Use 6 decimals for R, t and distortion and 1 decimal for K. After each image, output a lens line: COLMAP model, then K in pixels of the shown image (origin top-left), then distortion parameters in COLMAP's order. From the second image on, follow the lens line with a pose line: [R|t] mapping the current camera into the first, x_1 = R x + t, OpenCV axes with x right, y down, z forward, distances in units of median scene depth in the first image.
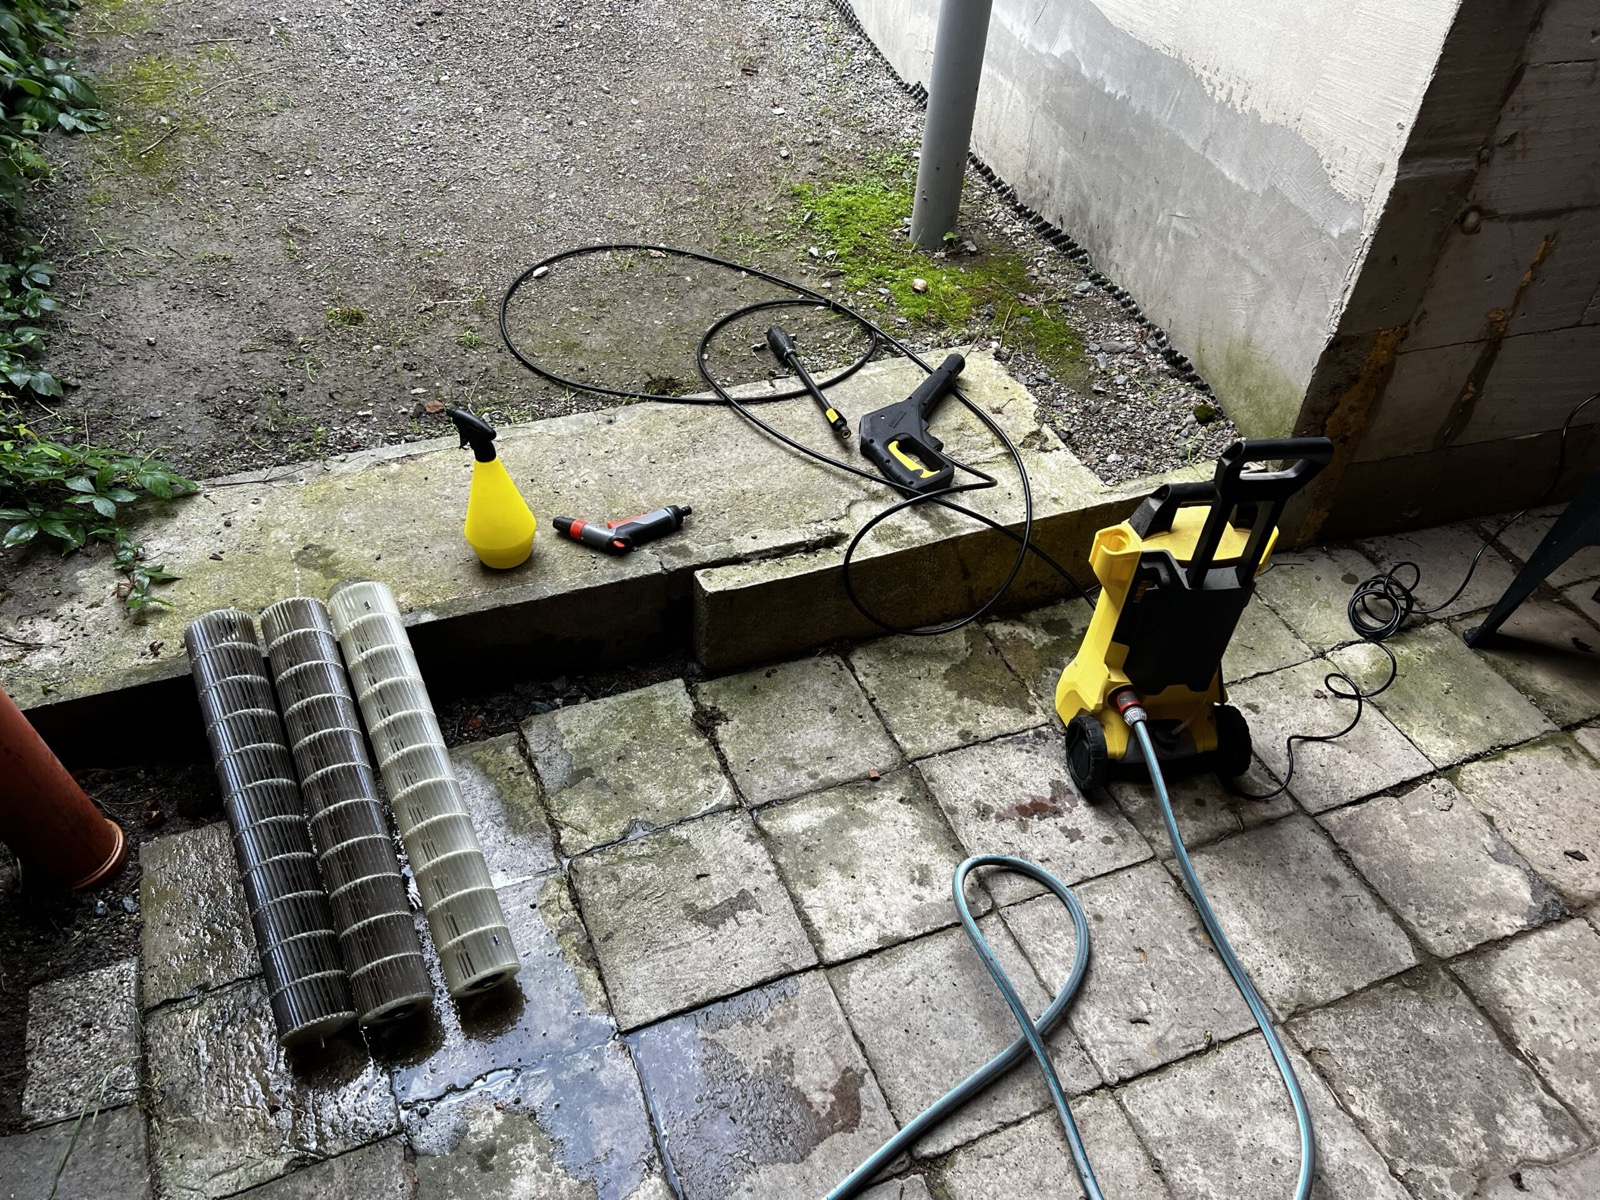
lens RADIAL K [[1224.4, 0, 800.0], [0, 1224.4, 597.7], [0, 0, 1]] dist [0.041089, -0.019290]
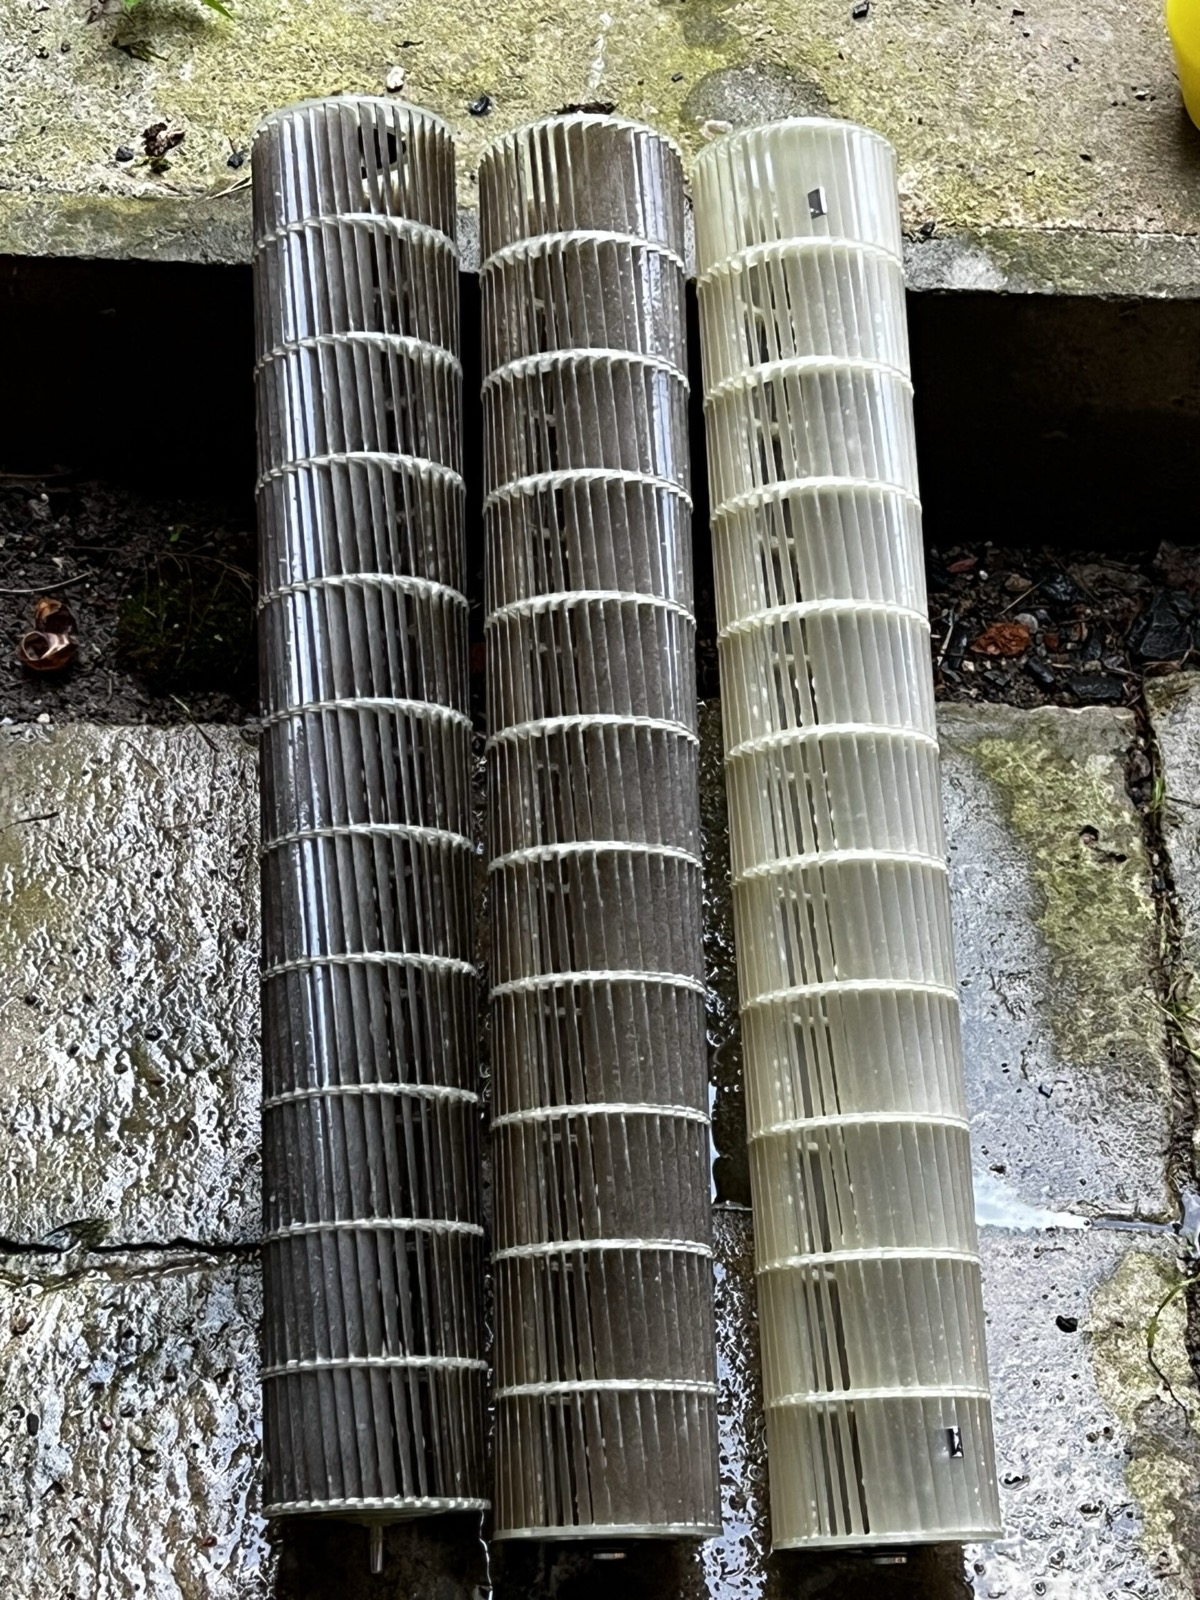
lens RADIAL K [[3285.0, 0, 597.5], [0, 3285.0, 801.1], [0, 0, 1]] dist [0.205420, 0.000000]
pose [[0.916355, 0.317024, -0.244519, -0.161681], [-0.250556, 0.930449, 0.267368, -0.061154], [0.312275, -0.183738, 0.932054, 0.215796]]
